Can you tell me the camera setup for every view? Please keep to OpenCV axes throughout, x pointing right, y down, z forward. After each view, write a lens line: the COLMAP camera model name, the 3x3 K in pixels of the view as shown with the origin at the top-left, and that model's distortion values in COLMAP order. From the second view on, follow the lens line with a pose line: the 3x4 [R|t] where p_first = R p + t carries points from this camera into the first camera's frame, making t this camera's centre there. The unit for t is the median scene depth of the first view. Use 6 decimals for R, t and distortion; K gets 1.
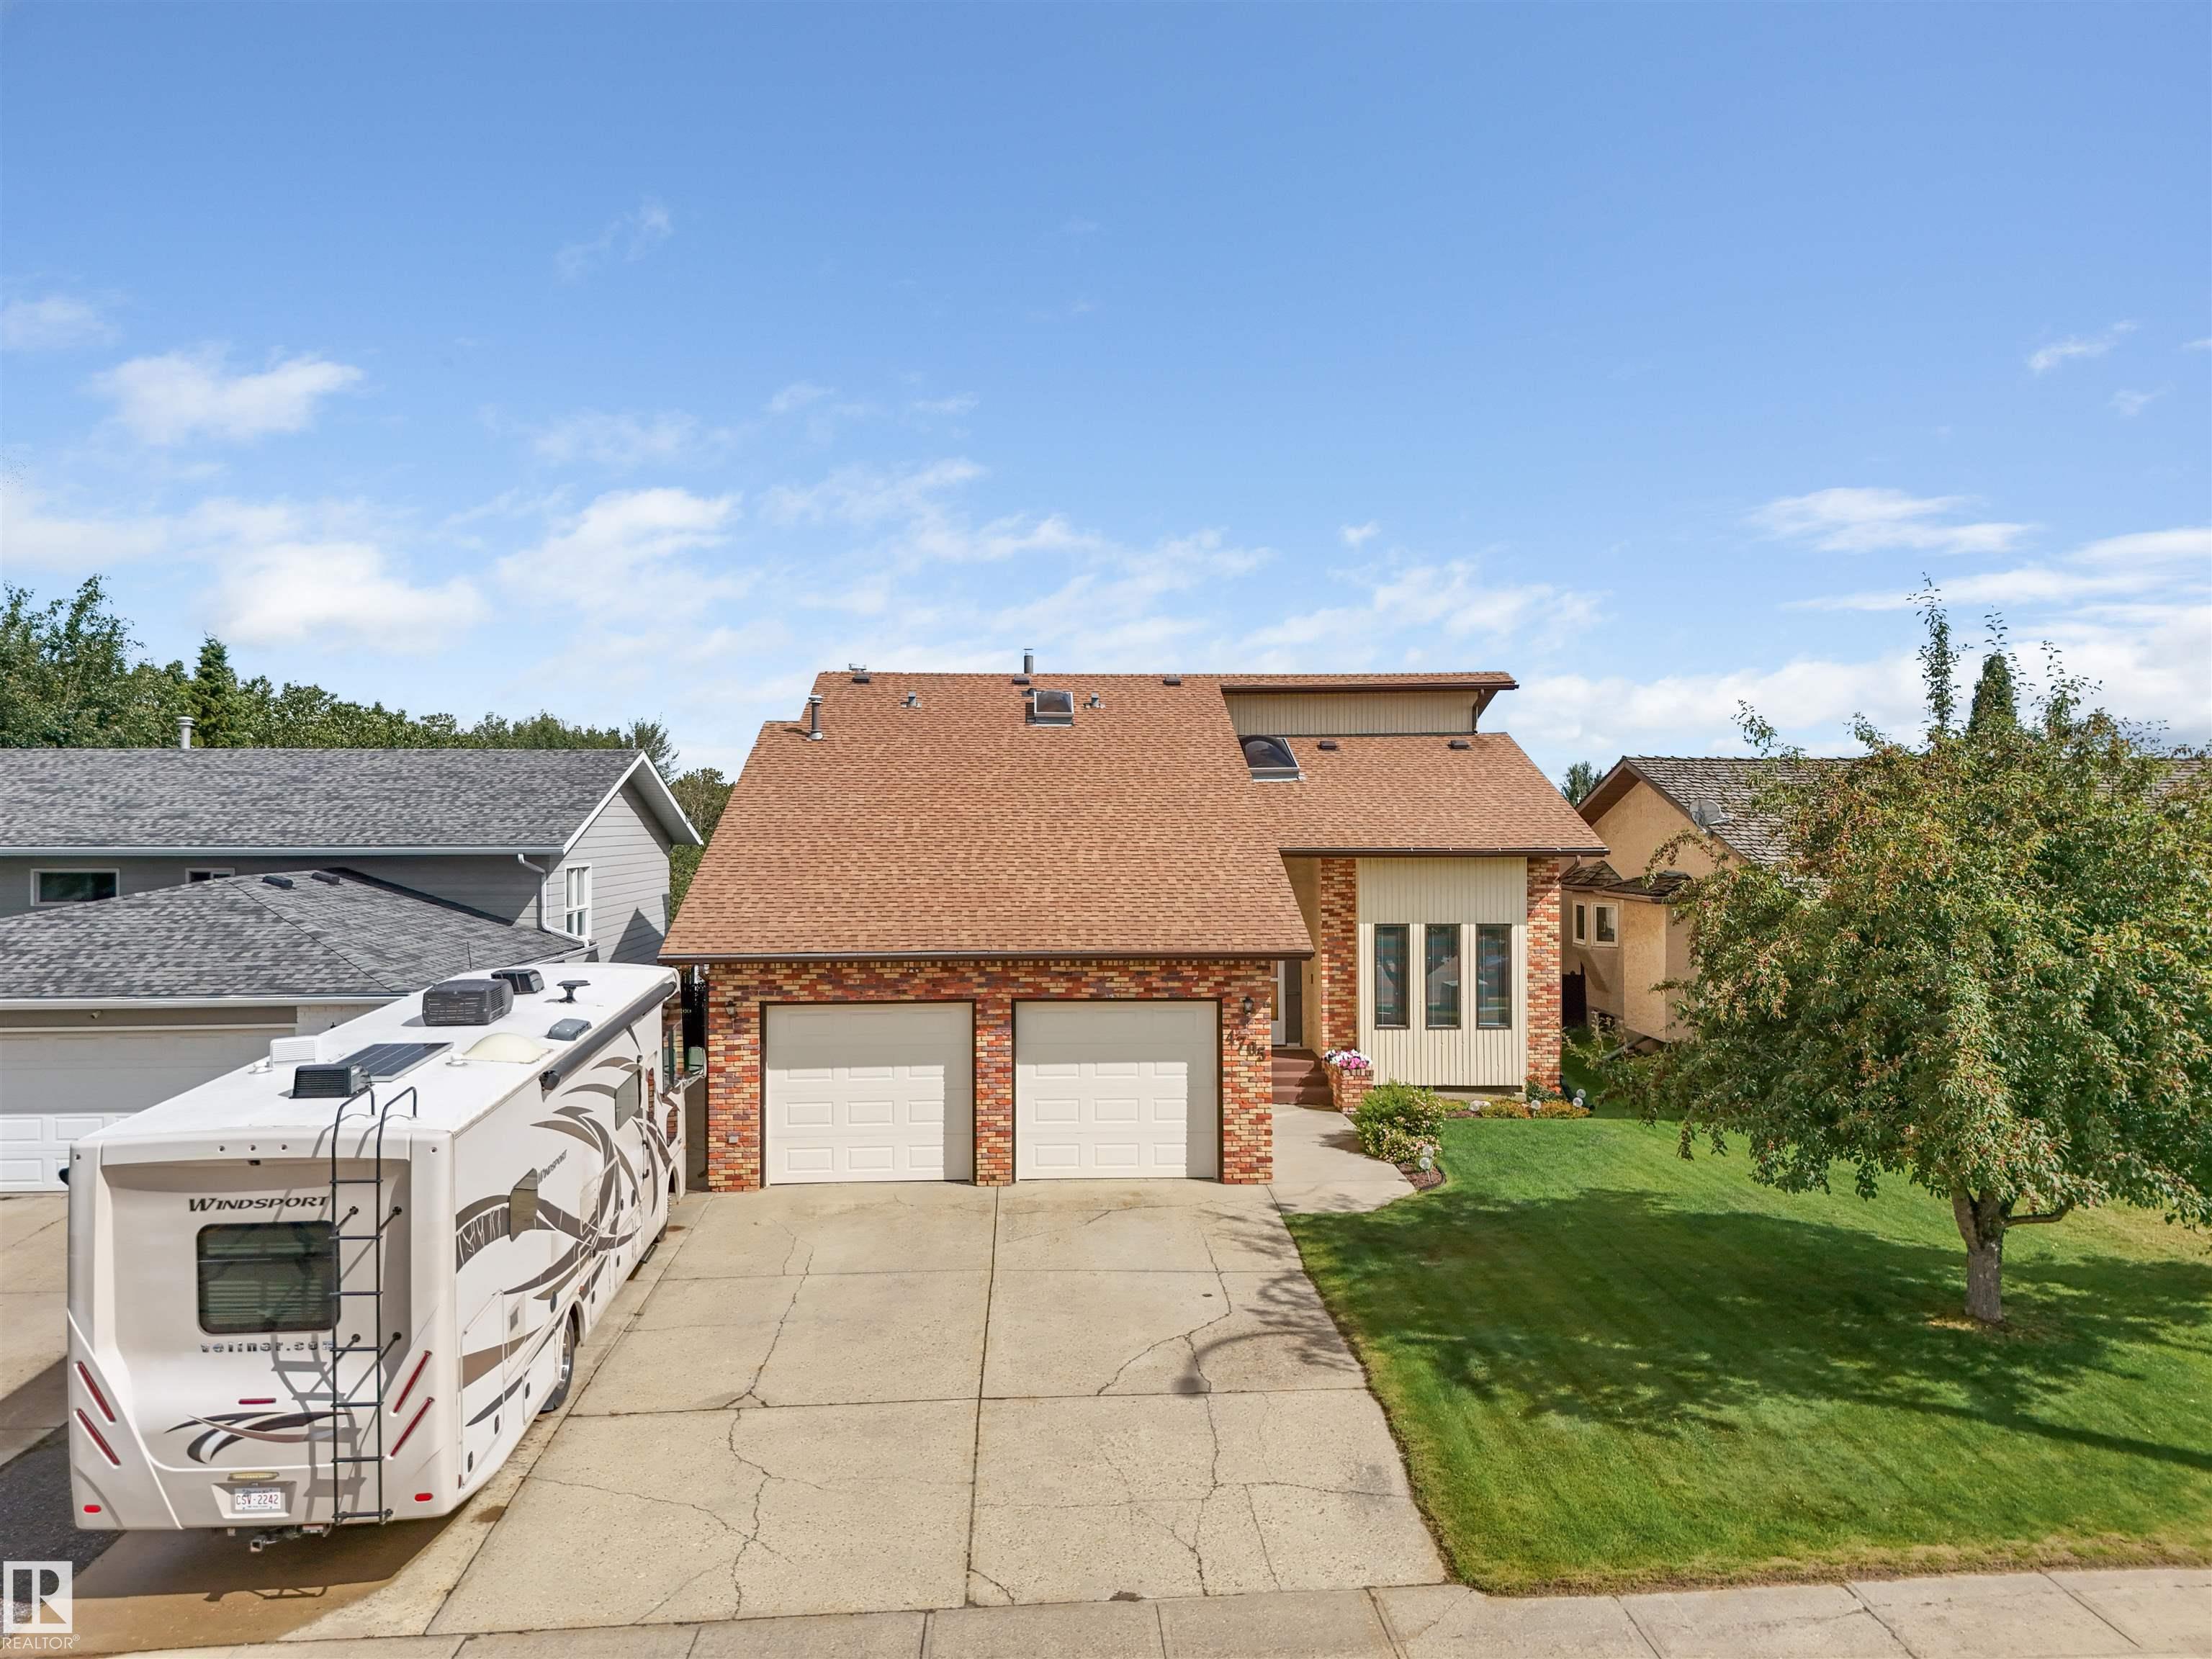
lens RADIAL K [[1627.4, 0, 1101.0], [0, 1627.4, 823.3], [0, 0, 1]] dist [0.060469, -0.052243]
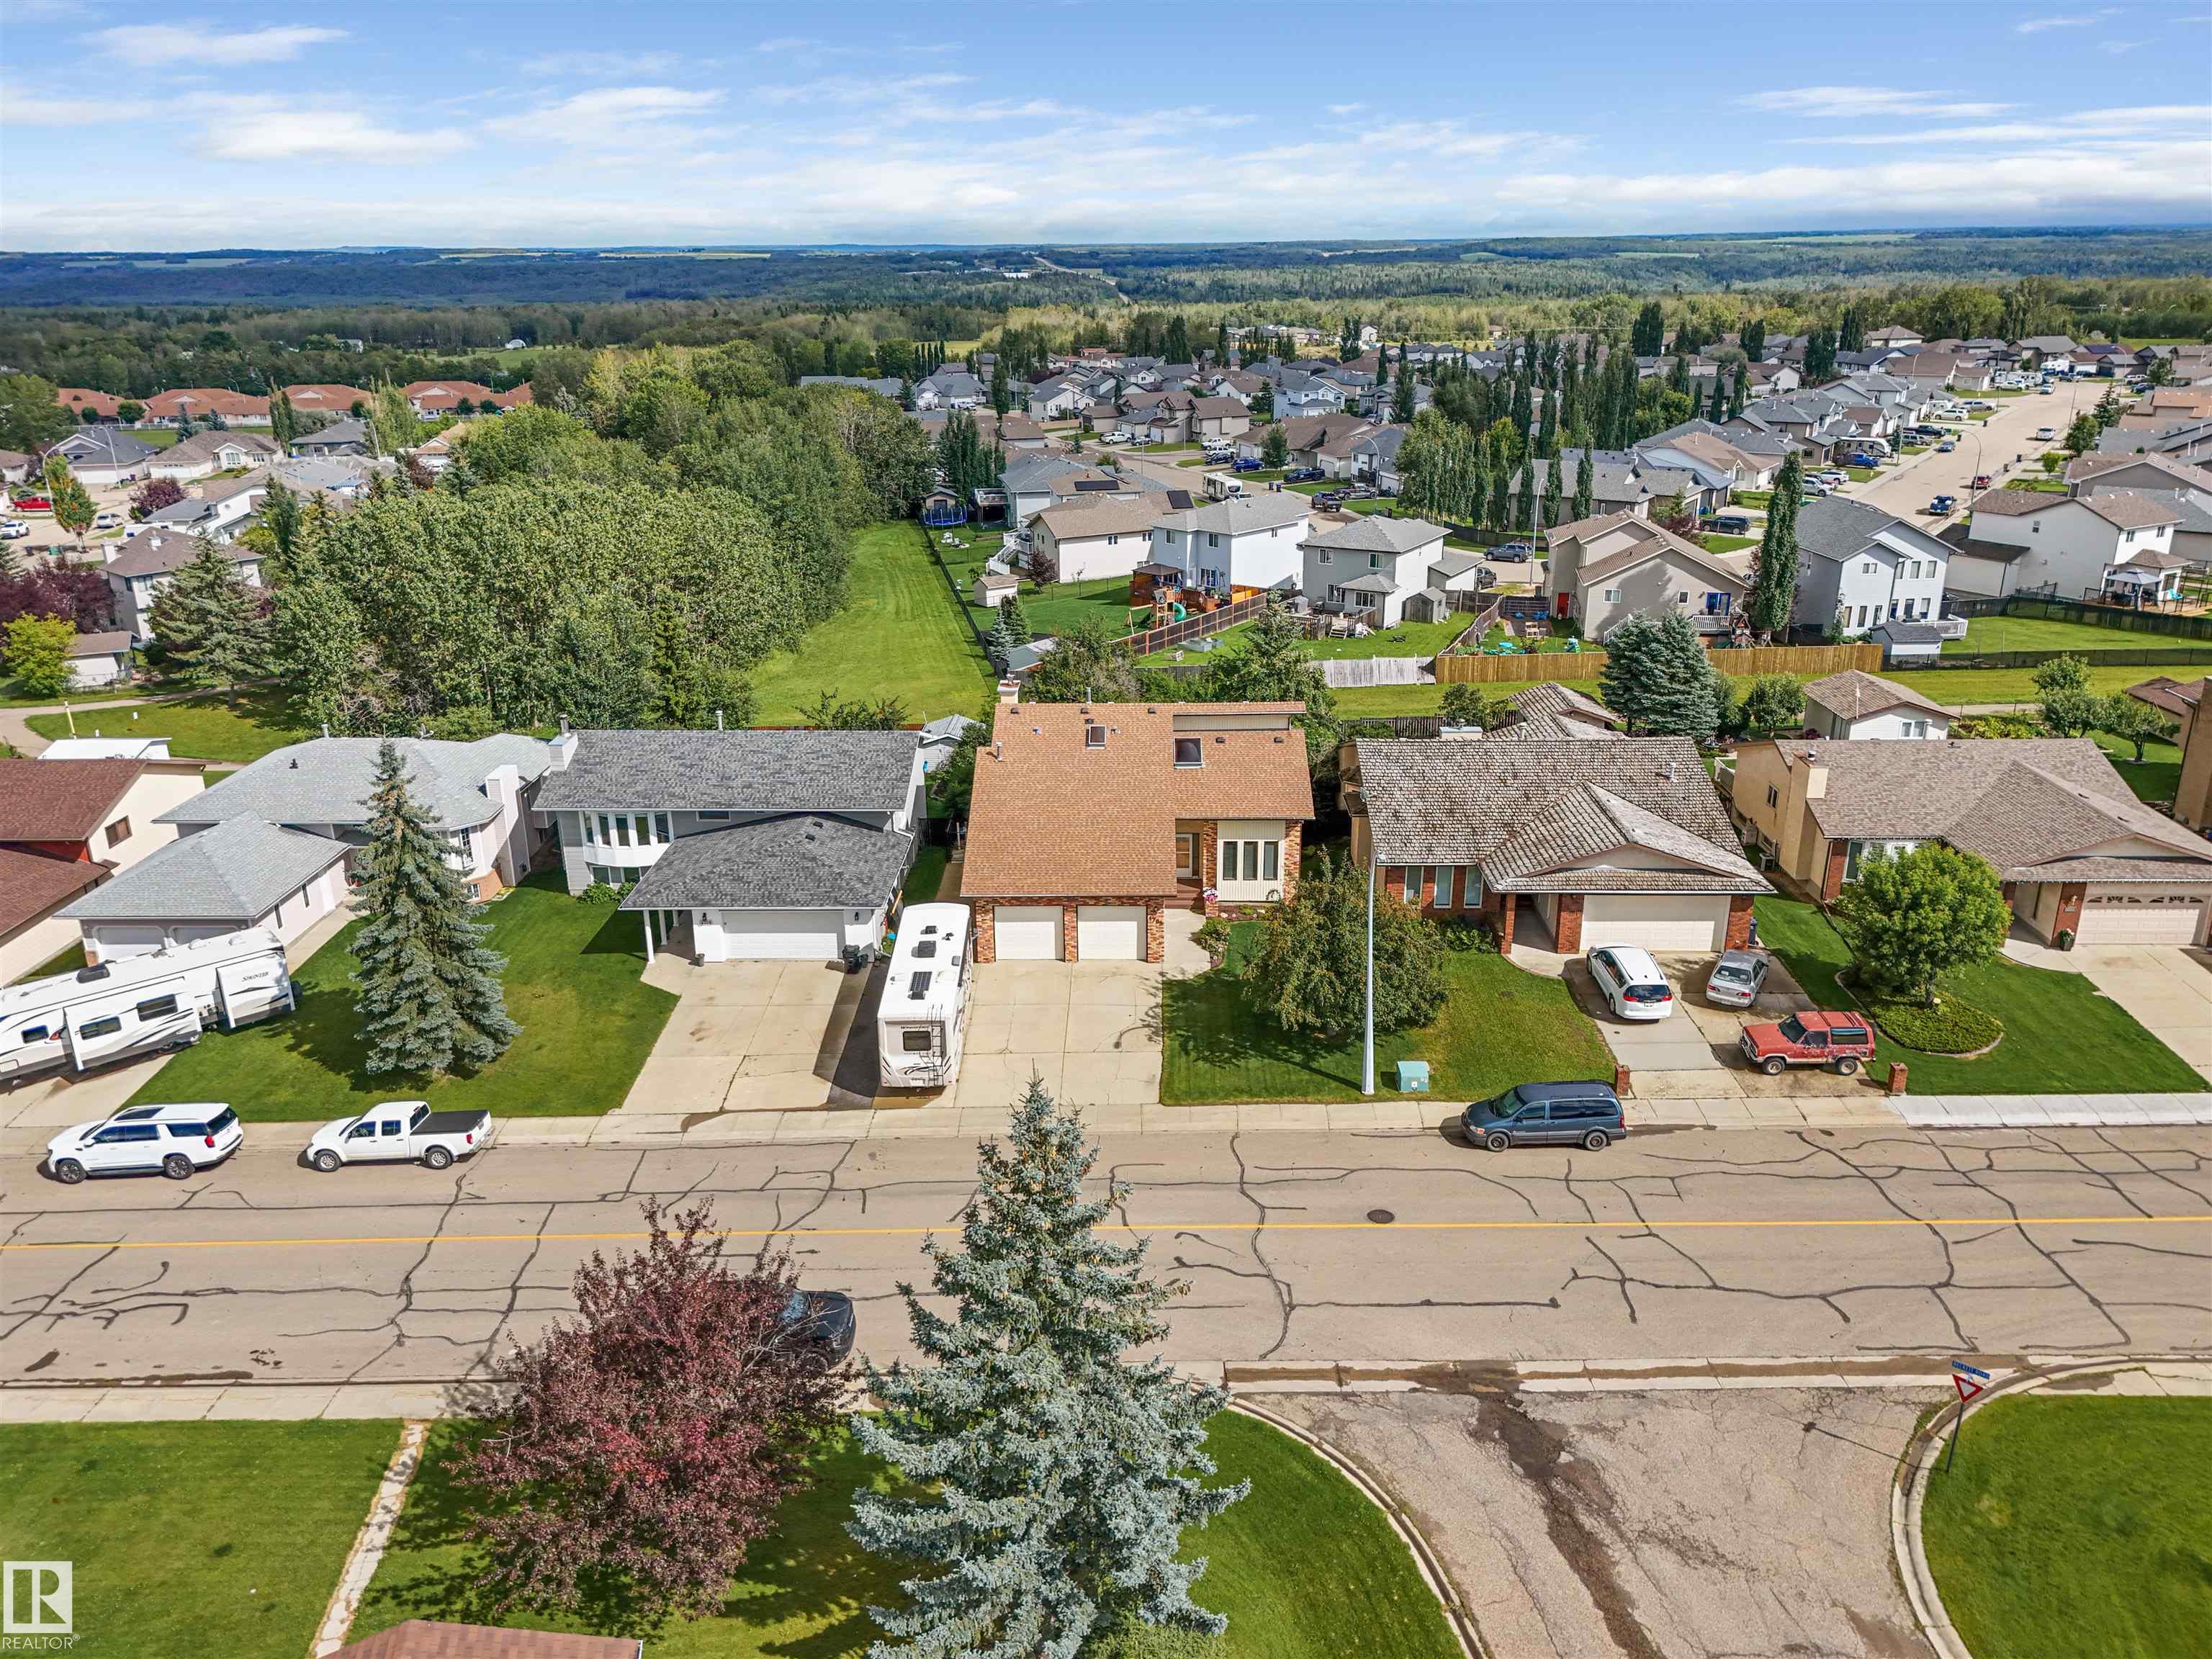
lens RADIAL K [[1627.4, 0, 1117.8], [0, 1627.4, 827.6], [0, 0, 1]] dist [0.060469, -0.052243]
pose [[0.998338, 0.014875, -0.055683, 0.185280], [0.004857, 0.940972, 0.338448, -1.036016], [0.057431, -0.338156, 0.939336, -1.745888]]
